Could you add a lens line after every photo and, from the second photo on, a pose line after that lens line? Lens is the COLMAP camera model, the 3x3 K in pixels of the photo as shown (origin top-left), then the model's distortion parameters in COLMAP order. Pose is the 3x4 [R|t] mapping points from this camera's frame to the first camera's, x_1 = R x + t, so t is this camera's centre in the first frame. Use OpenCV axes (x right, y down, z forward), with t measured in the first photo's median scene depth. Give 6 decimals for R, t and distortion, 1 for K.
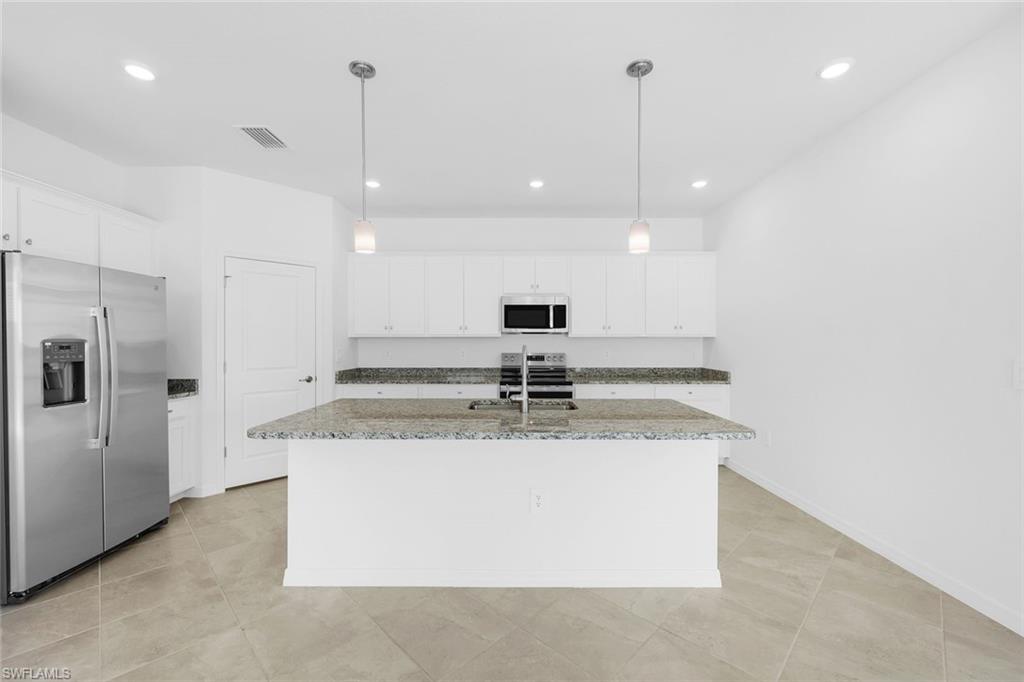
lens RADIAL K [[412.9, 0, 506.5], [0, 412.9, 341.9], [0, 0, 1]] dist [0.002289, 0.000185]
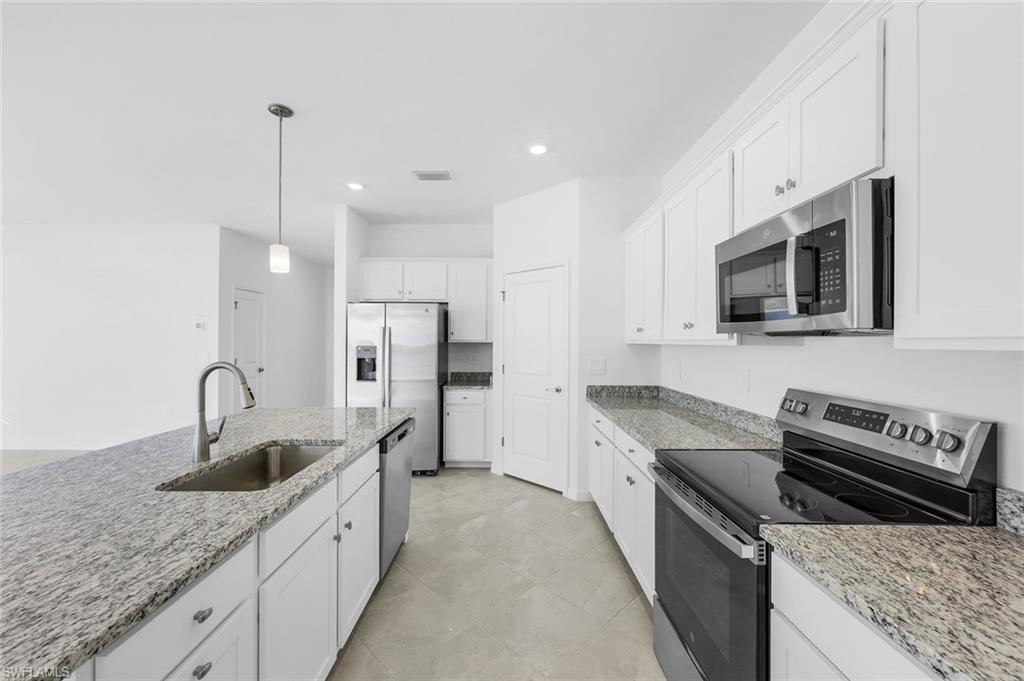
lens RADIAL K [[412.9, 0, 506.5], [0, 412.9, 341.4], [0, 0, 1]] dist [0.002289, 0.000185]
pose [[-0.003789, -0.001019, -0.999992, 0.509019], [-0.007258, 0.999973, -0.000992, -0.017905], [0.999966, 0.007254, -0.003797, 1.042104]]
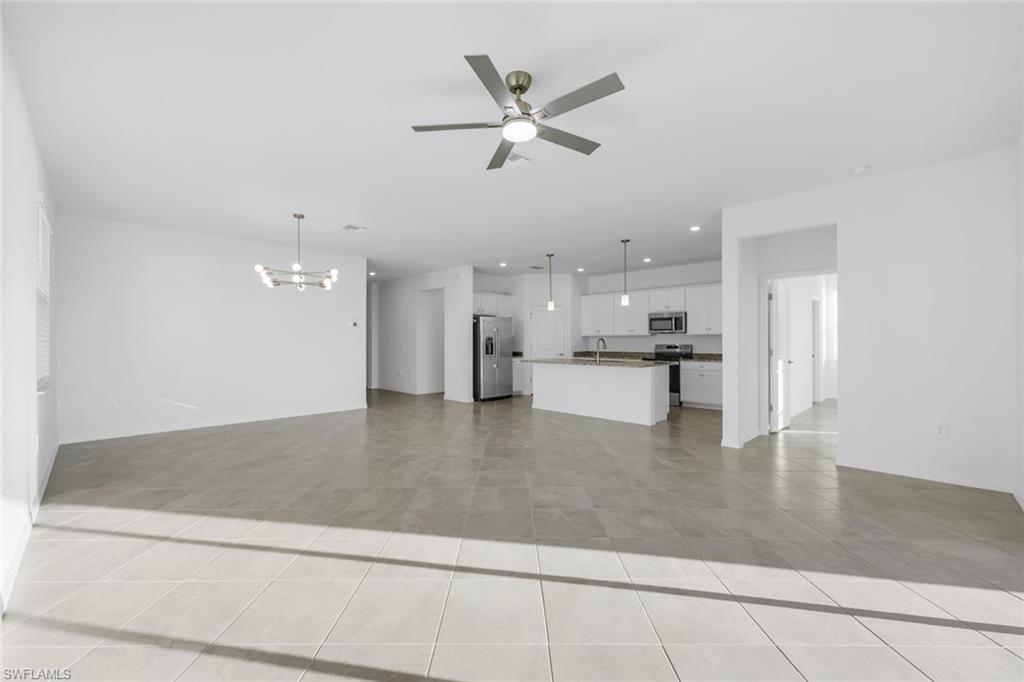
lens RADIAL K [[412.9, 0, 506.5], [0, 412.9, 341.9], [0, 0, 1]] dist [0.002289, 0.000185]
pose [[0.716660, -0.000350, -0.697422, 1.085242], [0.000400, 1.000000, -0.000091, 0.023228], [0.697422, -0.000214, 0.716660, -1.032230]]
